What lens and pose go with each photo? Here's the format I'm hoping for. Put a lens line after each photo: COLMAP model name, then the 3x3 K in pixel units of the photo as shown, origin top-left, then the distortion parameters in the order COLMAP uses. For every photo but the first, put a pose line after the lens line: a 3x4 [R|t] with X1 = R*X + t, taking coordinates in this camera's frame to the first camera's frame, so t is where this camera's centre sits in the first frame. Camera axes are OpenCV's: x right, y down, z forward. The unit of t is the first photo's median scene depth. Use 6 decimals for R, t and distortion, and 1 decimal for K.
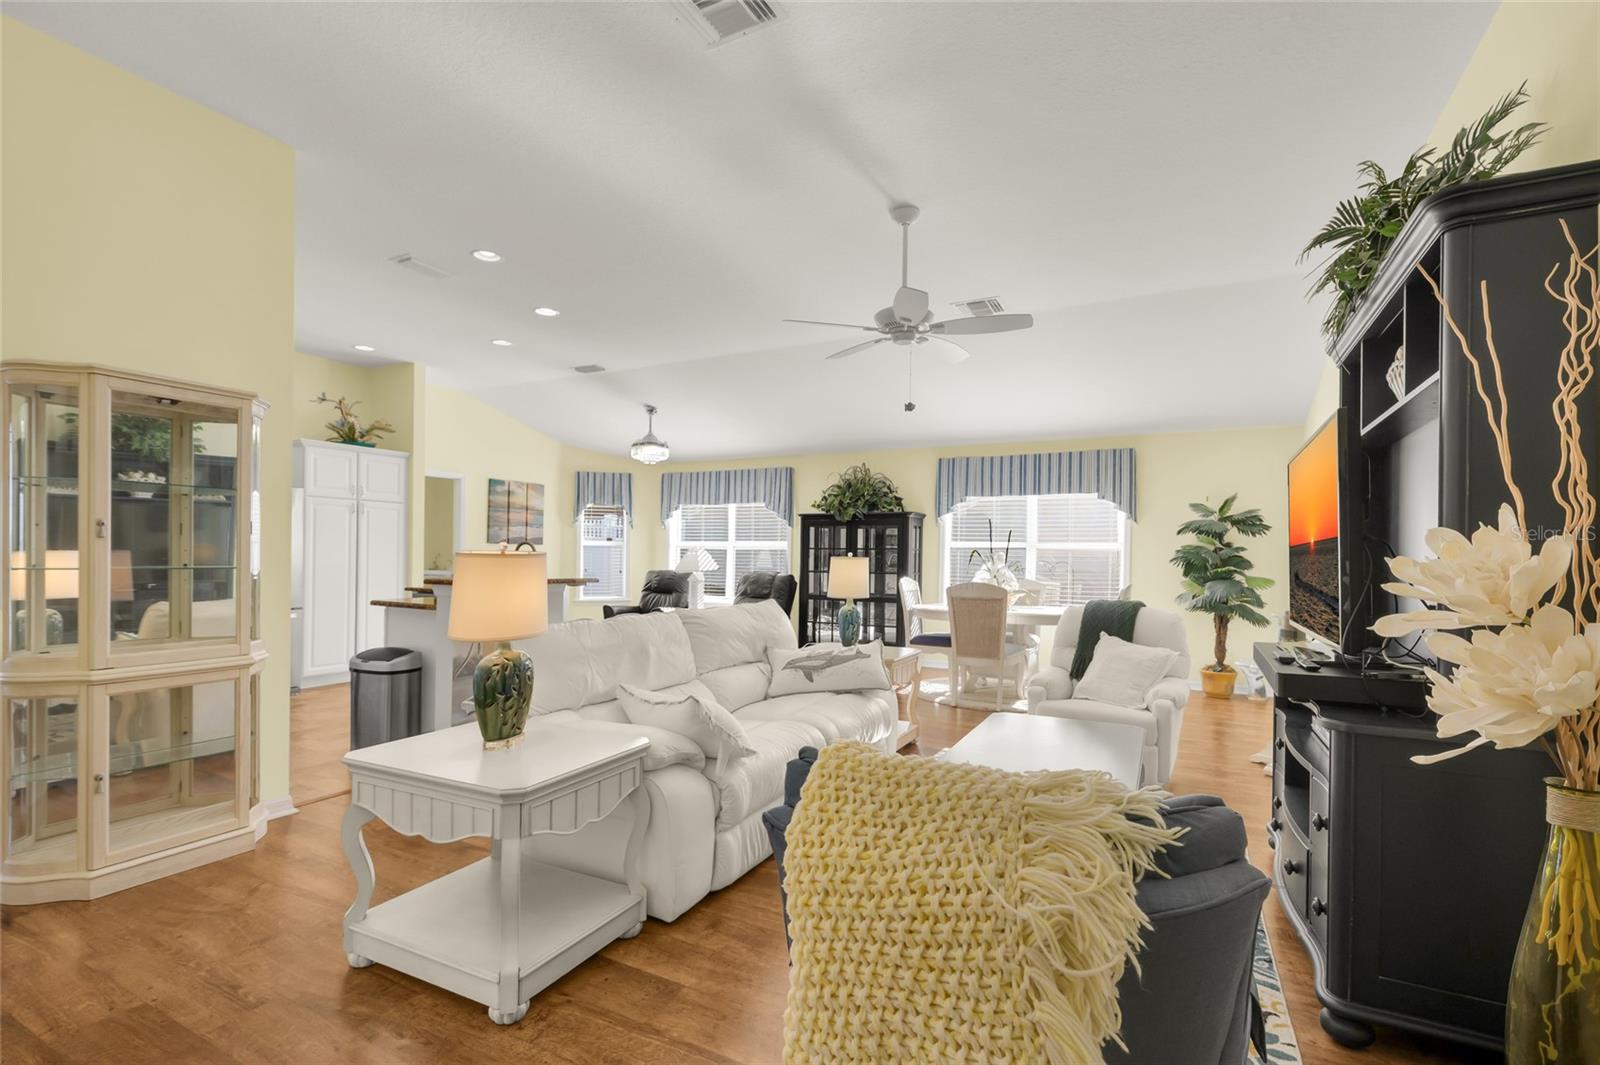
lens RADIAL K [[738.6, 0, 807.3], [0, 738.6, 558.6], [0, 0, 1]] dist [-0.001287, -0.000270]
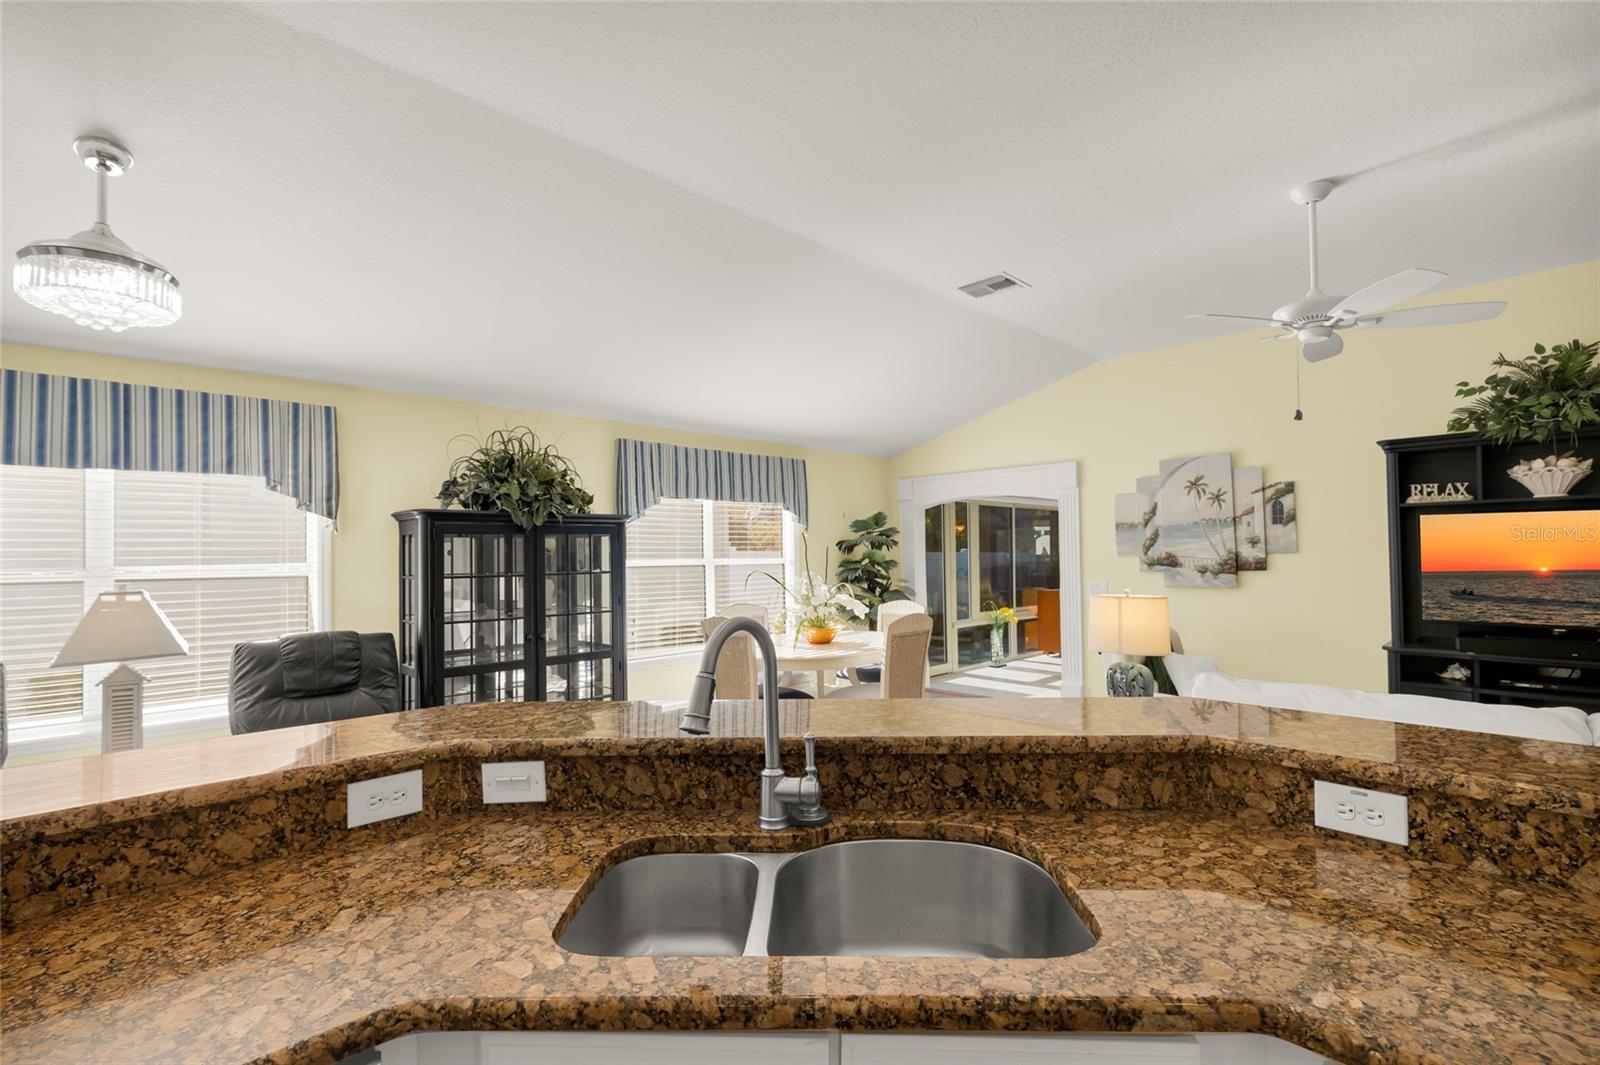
lens RADIAL K [[729.0, 0, 793.0], [0, 729.0, 543.3], [0, 0, 1]] dist [0.000160, 0.000199]
pose [[0.310467, -0.002542, 0.950581, -0.410351], [0.019042, 0.999812, -0.003545, -0.032224], [-0.950393, 0.019202, 0.310458, 0.632403]]
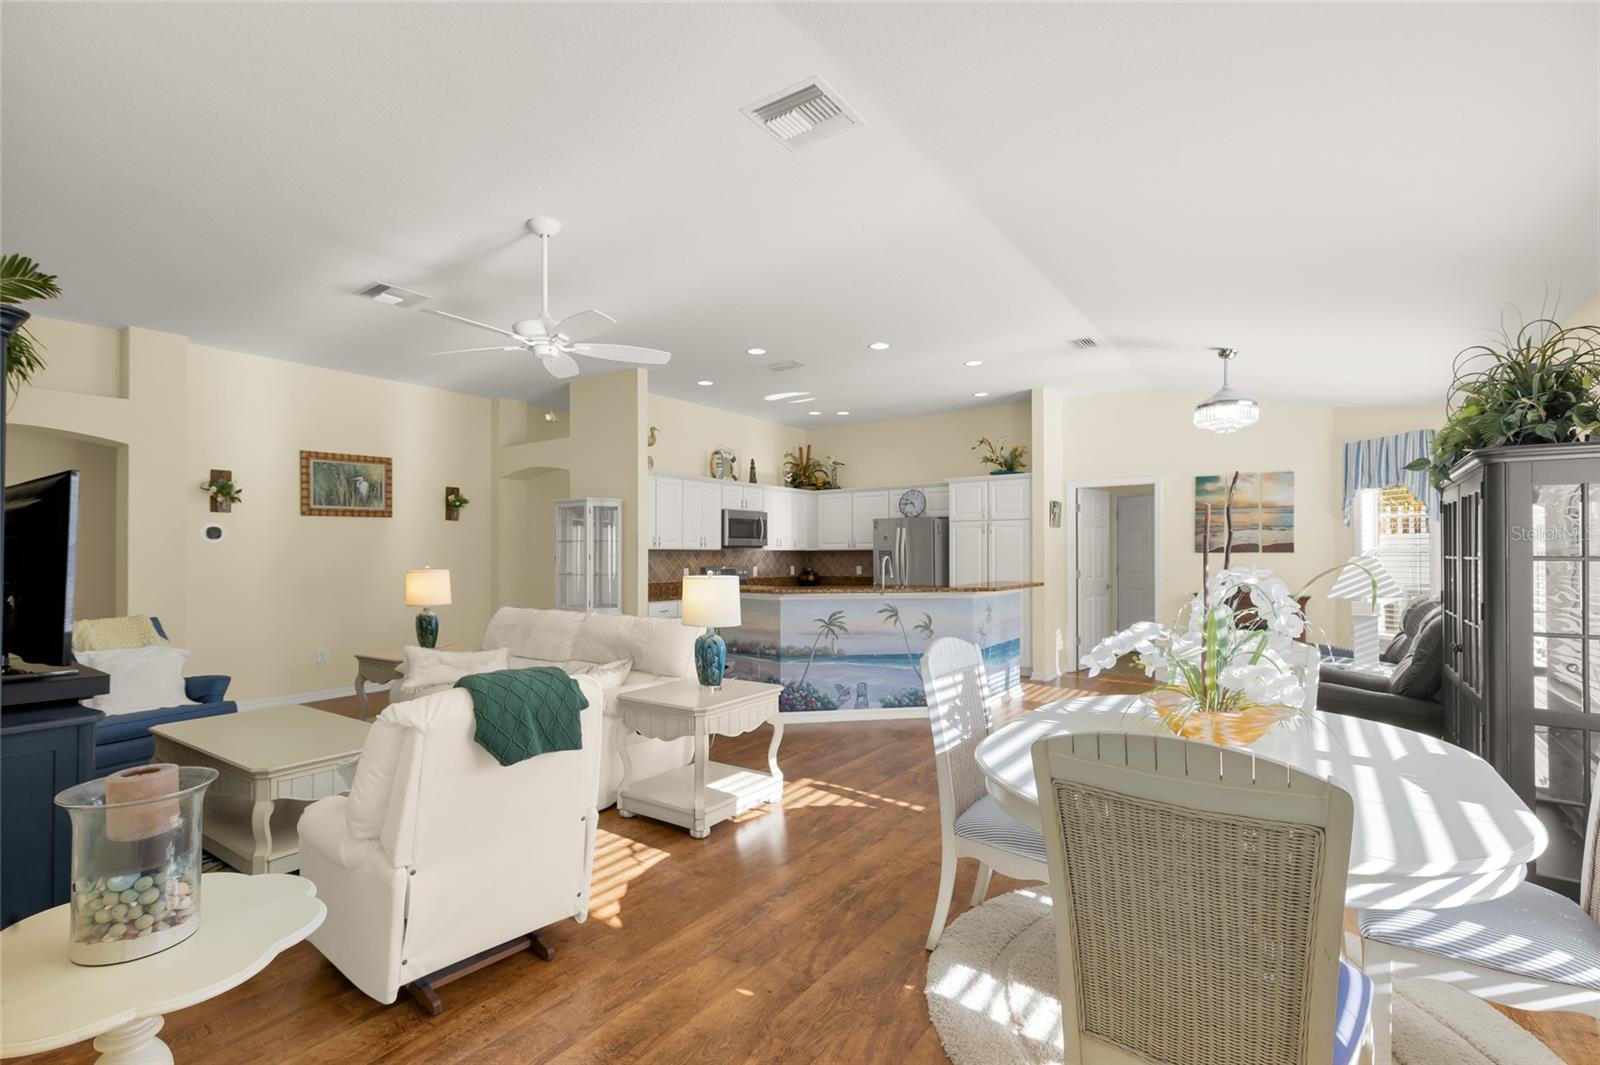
lens RADIAL K [[748.9, 0, 781.1], [0, 748.9, 548.8], [0, 0, 1]] dist [-0.000251, -0.000076]
pose [[-0.145373, -0.016119, -0.989246, 0.512428], [-0.002245, 0.999870, -0.015962, -0.011718], [0.989374, -0.000099, -0.145390, 0.696842]]
